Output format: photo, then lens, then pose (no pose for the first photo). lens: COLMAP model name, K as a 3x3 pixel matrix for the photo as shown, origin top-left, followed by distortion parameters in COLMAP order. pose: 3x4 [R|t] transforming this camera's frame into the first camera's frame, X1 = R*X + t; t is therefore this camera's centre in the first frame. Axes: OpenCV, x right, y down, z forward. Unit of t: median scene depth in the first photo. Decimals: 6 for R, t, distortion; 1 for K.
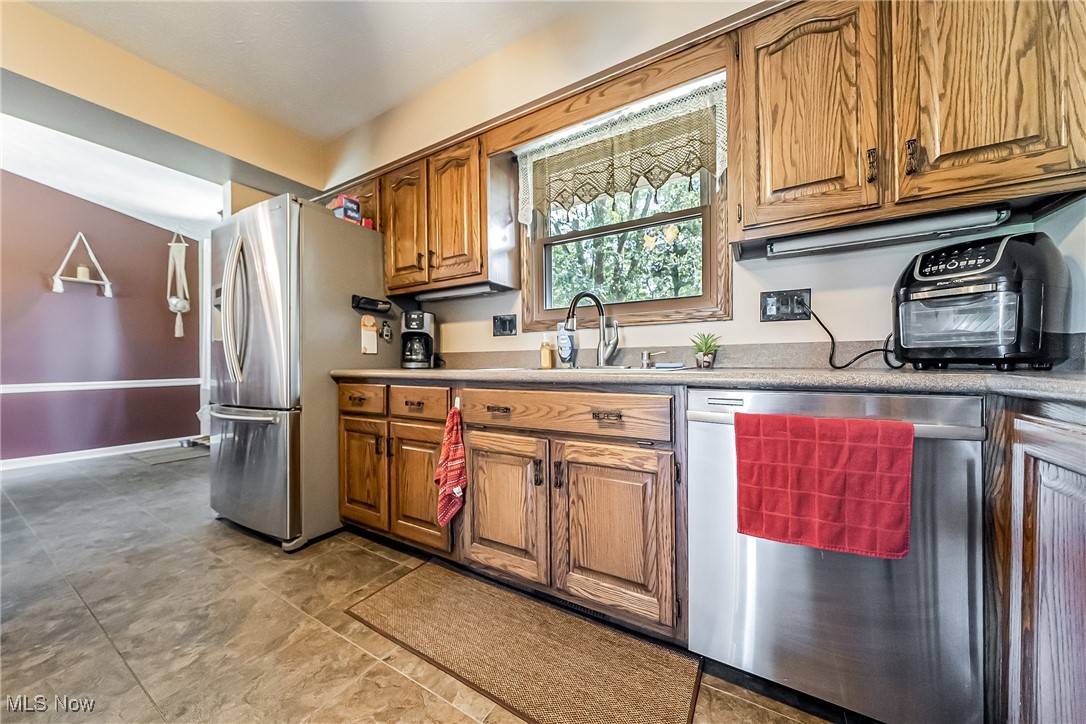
lens RADIAL K [[384.3, 0, 555.2], [0, 384.3, 366.1], [0, 0, 1]] dist [-0.000371, -0.000016]
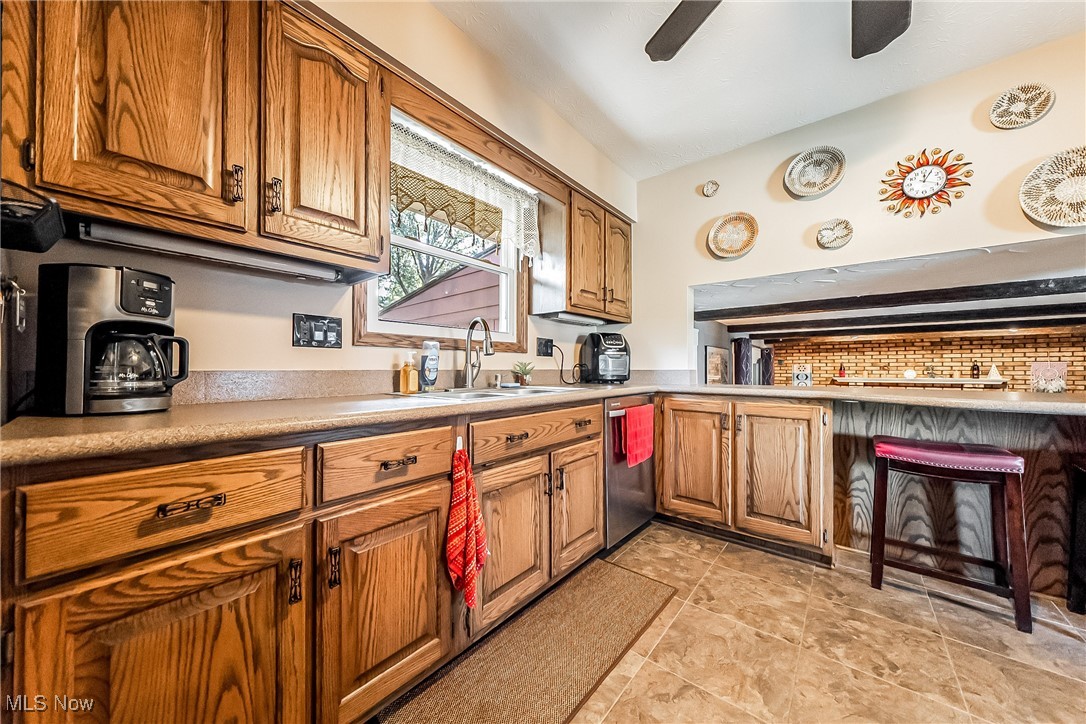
lens RADIAL K [[374.8, 0, 546.5], [0, 374.8, 366.8], [0, 0, 1]] dist [0.000753, -0.000065]
pose [[0.143815, 0.013210, 0.989516, -0.958725], [0.006726, 0.999875, -0.014326, -0.046078], [-0.989582, 0.008716, 0.143708, 0.707119]]
